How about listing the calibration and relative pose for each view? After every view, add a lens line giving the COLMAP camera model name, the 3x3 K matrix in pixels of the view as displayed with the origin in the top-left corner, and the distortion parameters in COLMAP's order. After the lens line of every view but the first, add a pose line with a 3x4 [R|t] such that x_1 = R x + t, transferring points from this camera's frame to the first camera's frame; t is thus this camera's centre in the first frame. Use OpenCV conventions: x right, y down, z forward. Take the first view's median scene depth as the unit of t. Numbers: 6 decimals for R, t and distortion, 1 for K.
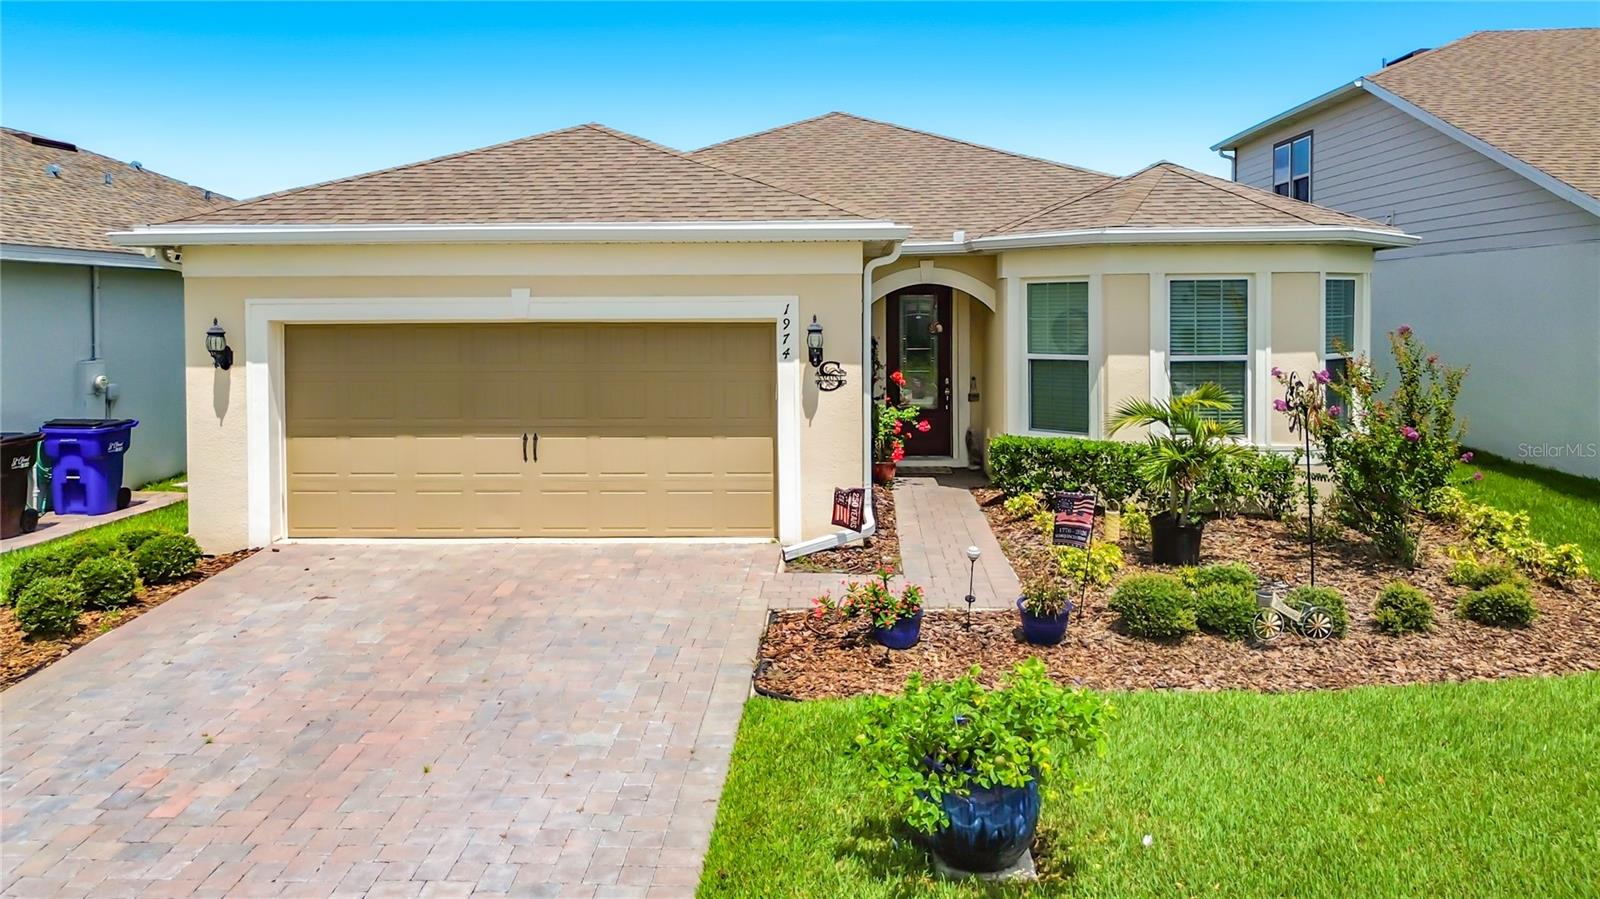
lens RADIAL K [[1170.1, 0, 793.4], [0, 1170.1, 364.5], [0, 0, 1]] dist [0.061947, -0.084456]
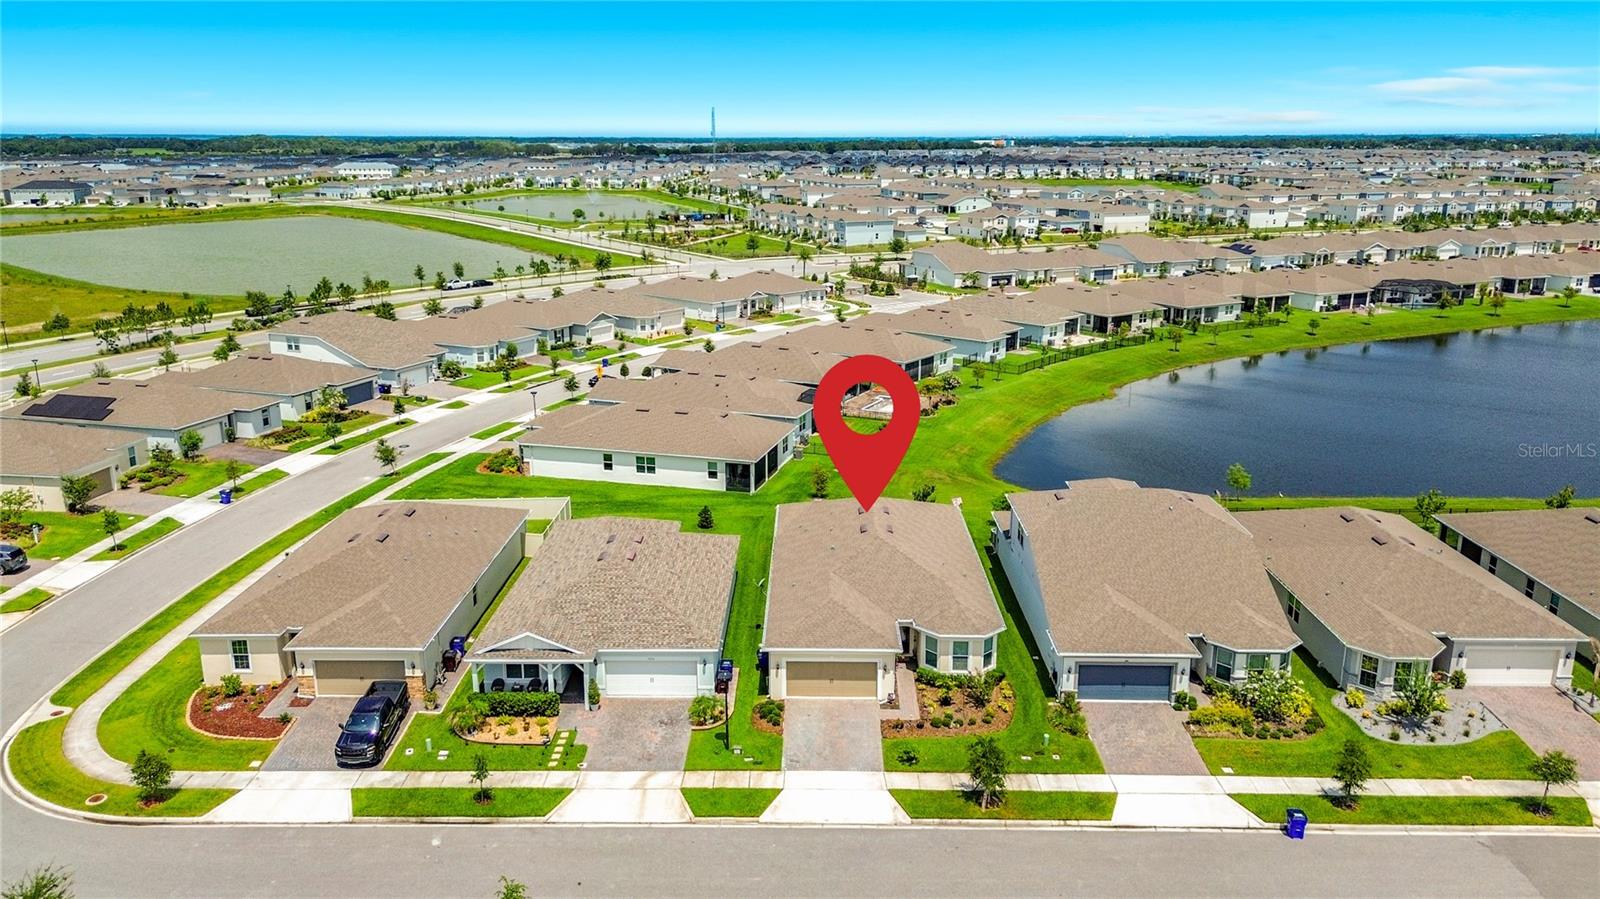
lens RADIAL K [[1162.3, 0, 793.3], [0, 1162.3, 447.0], [0, 0, 1]] dist [0.075030, -0.086298]
pose [[0.999609, -0.003135, 0.027803, -0.566528], [-0.002678, 0.978423, 0.206593, -2.176827], [-0.027851, -0.206587, 0.978032, -4.187665]]
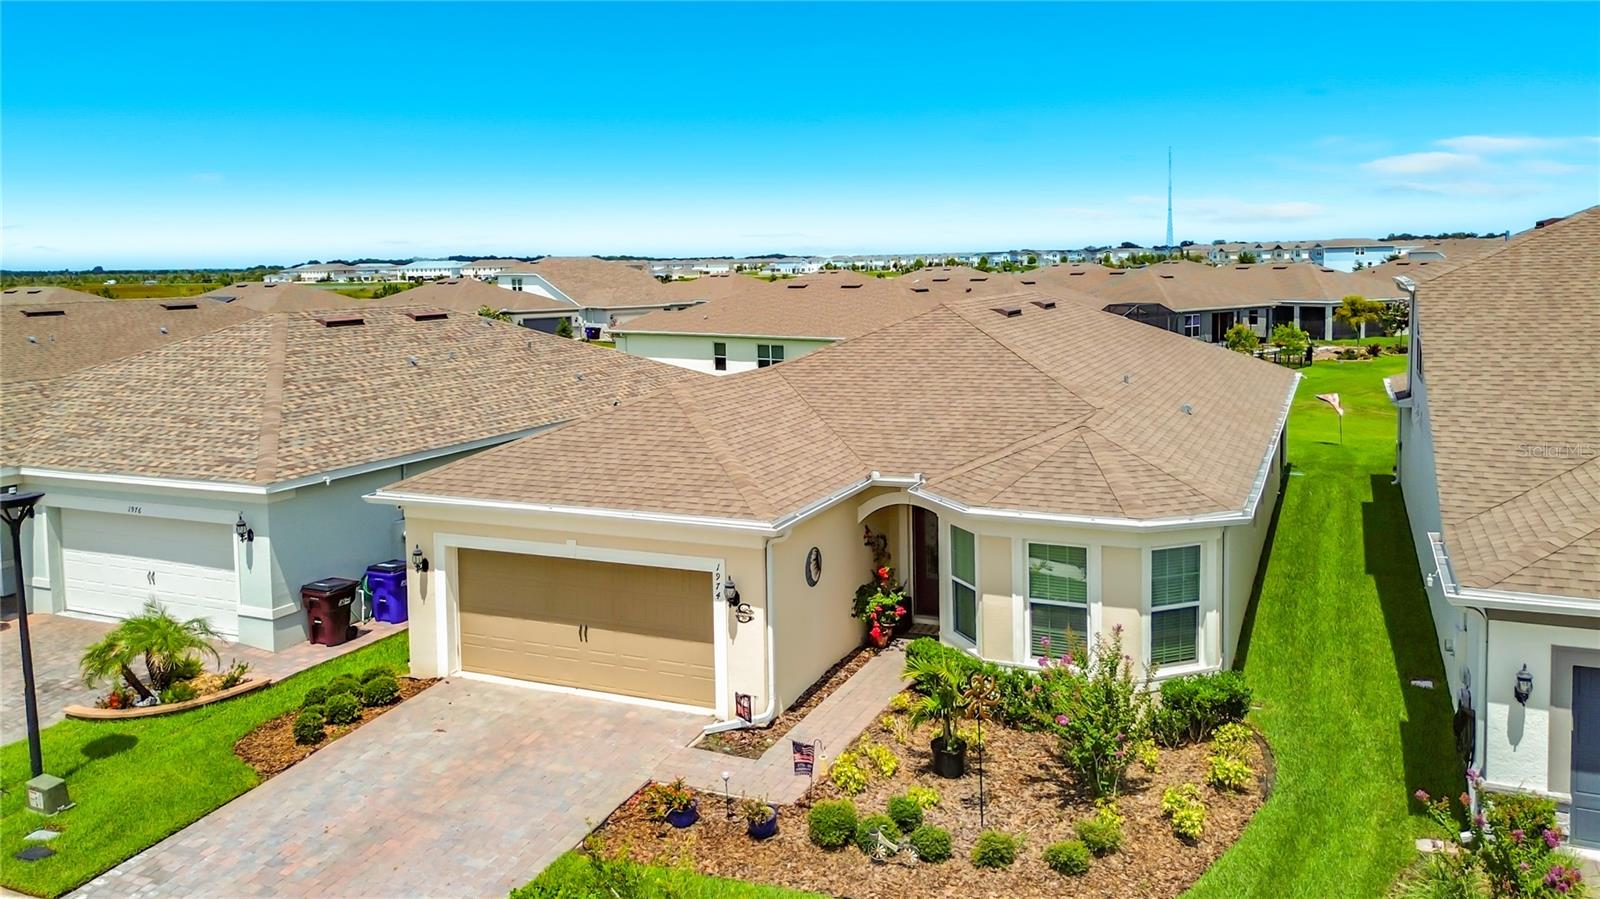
lens RADIAL K [[1194.0, 0, 792.2], [0, 1194.0, 355.0], [0, 0, 1]] dist [0.073574, -0.070164]
pose [[0.928544, 0.019447, -0.370712, 0.654869], [-0.007652, 0.999417, 0.033262, -0.374918], [0.371142, -0.028048, 0.928152, -0.408466]]
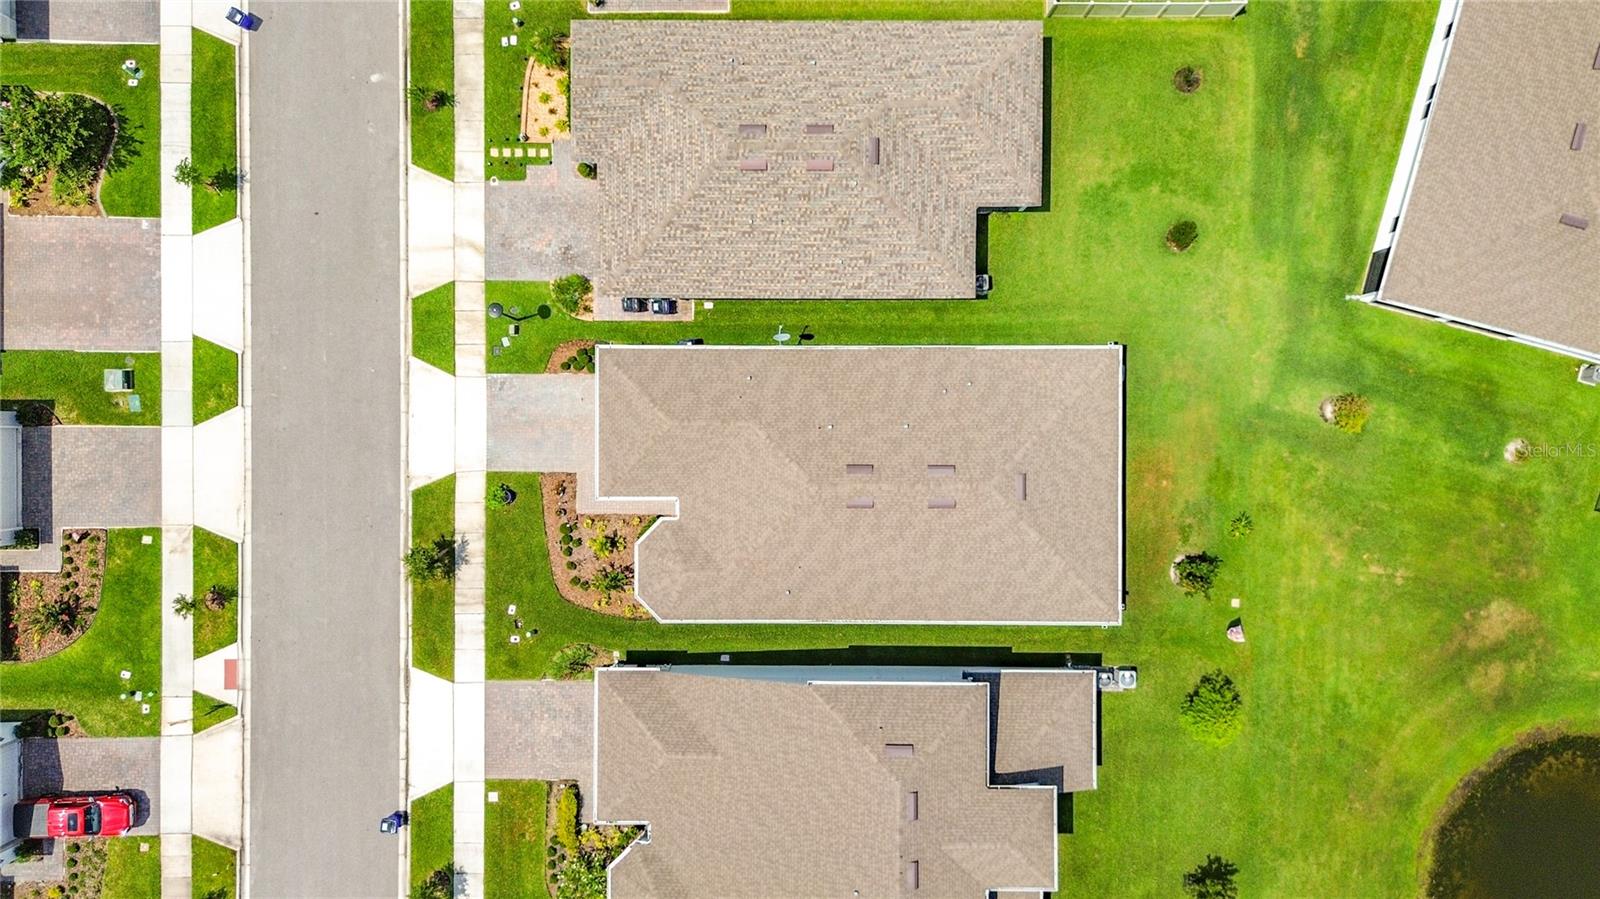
lens RADIAL K [[1162.3, 0, 793.3], [0, 1162.3, 447.0], [0, 0, 1]] dist [0.075030, -0.086298]
pose [[0.046496, 0.998796, 0.015621, -0.169161], [-0.047961, -0.013387, 0.998760, -5.129627], [0.997766, -0.047188, 0.047280, 1.564706]]
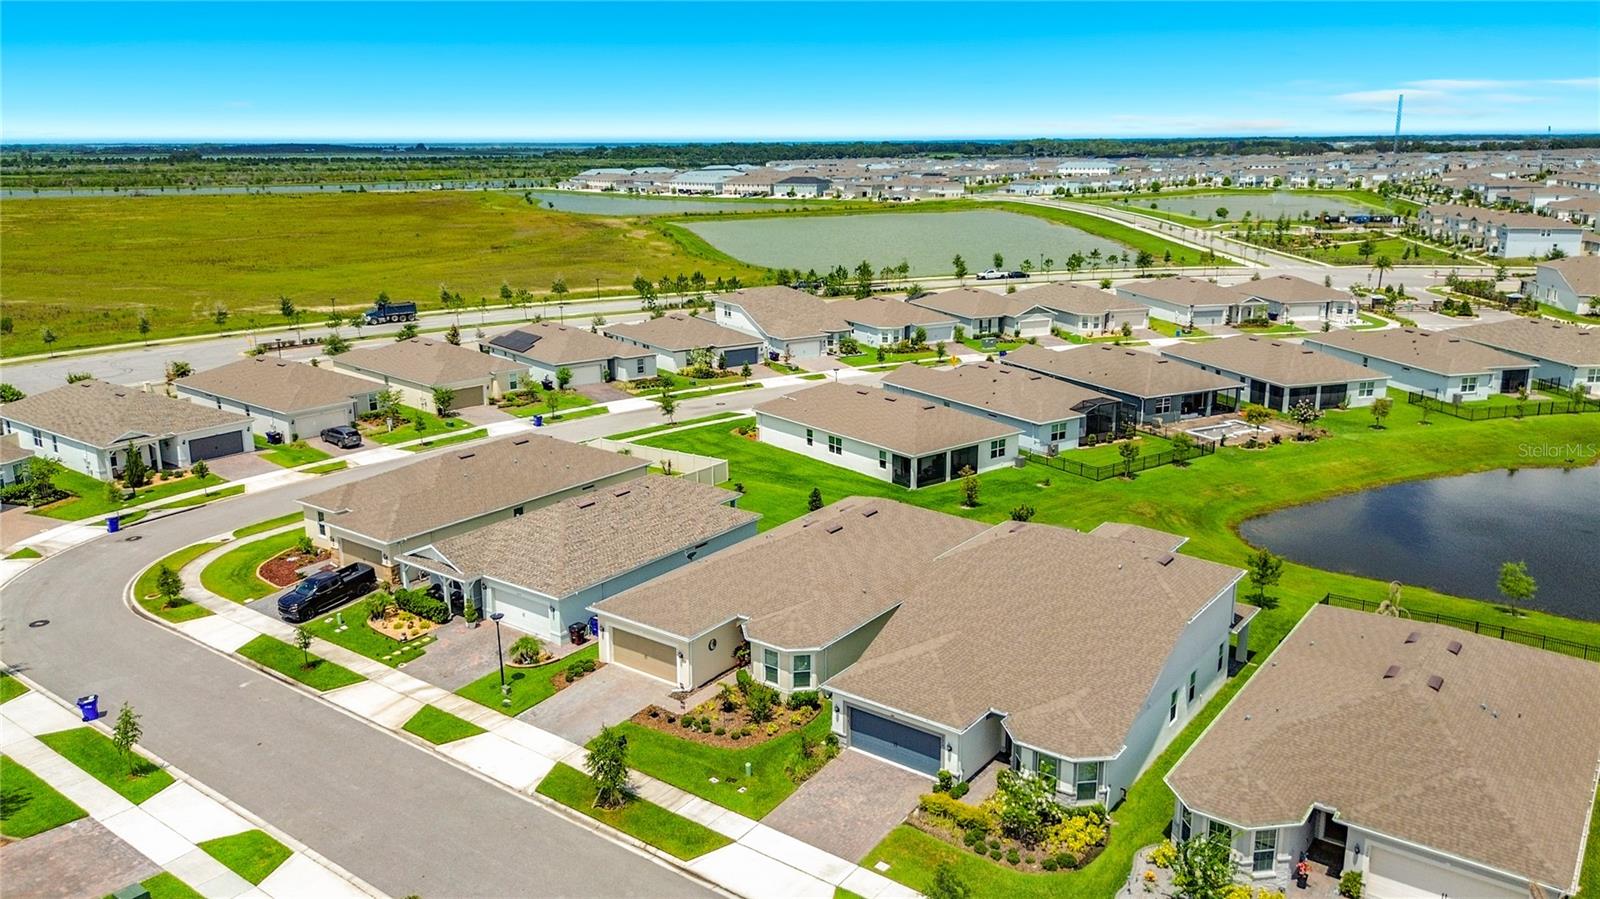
lens RADIAL K [[1162.3, 0, 793.3], [0, 1162.3, 447.0], [0, 0, 1]] dist [0.075030, -0.086298]
pose [[0.825146, 0.142119, -0.546750, 3.195948], [-0.026212, 0.976428, 0.214248, -2.083432], [0.564311, -0.162455, 0.809421, -2.851248]]
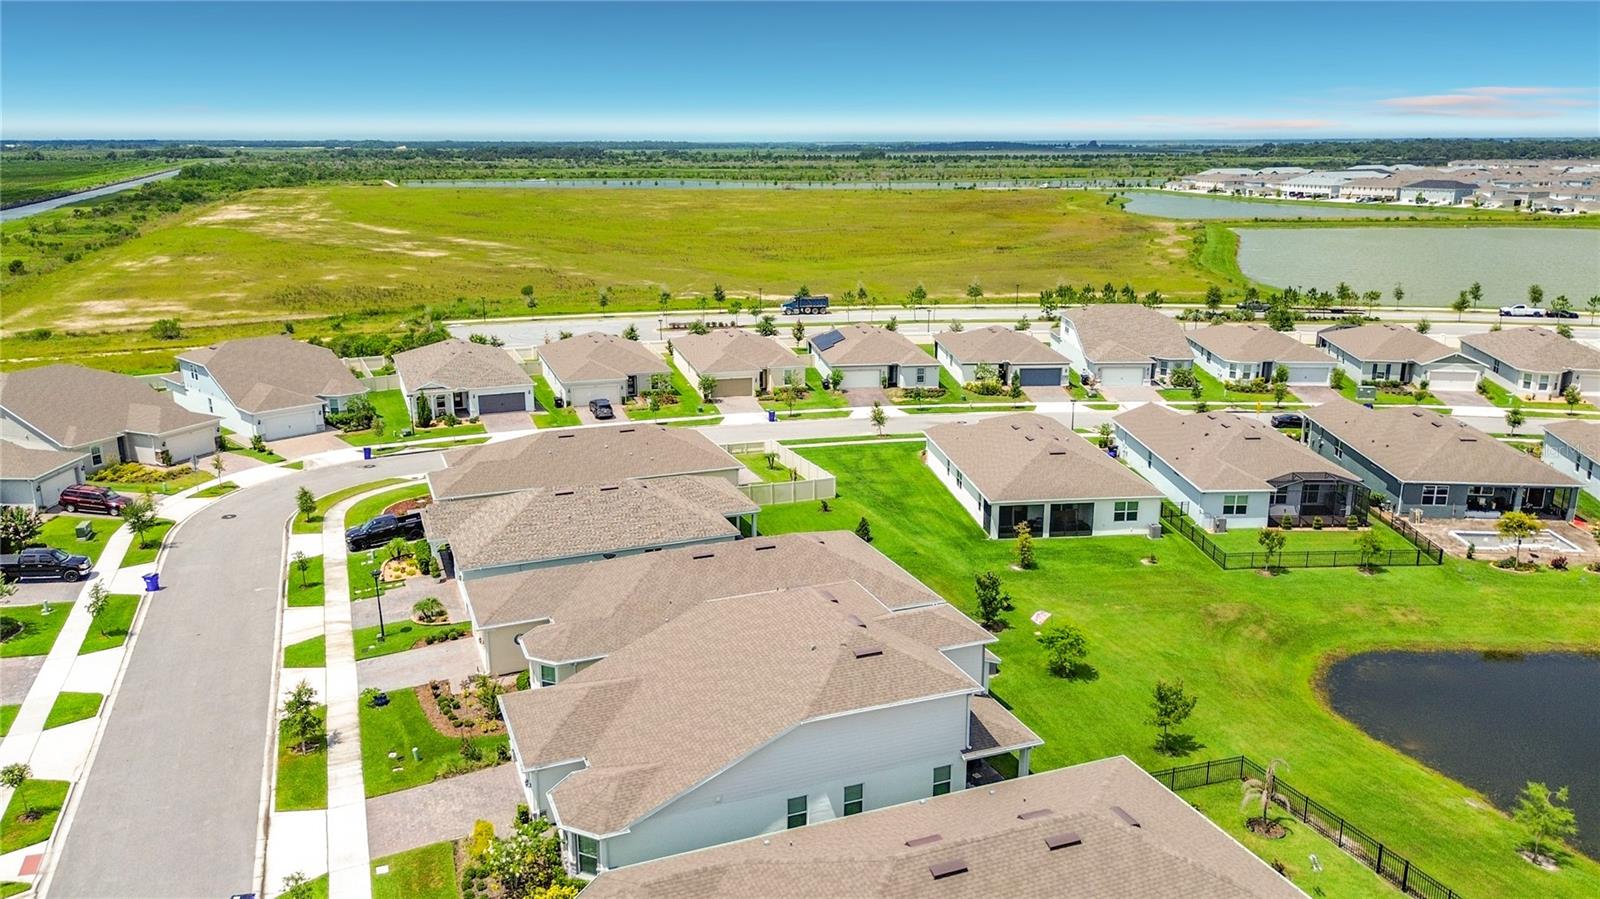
lens RADIAL K [[1162.3, 0, 793.3], [0, 1162.3, 447.0], [0, 0, 1]] dist [0.075030, -0.086298]
pose [[0.412019, 0.234684, -0.880434, 5.405226], [-0.047393, 0.970473, 0.236506, -2.336963], [0.909942, -0.055718, 0.410976, 0.077692]]
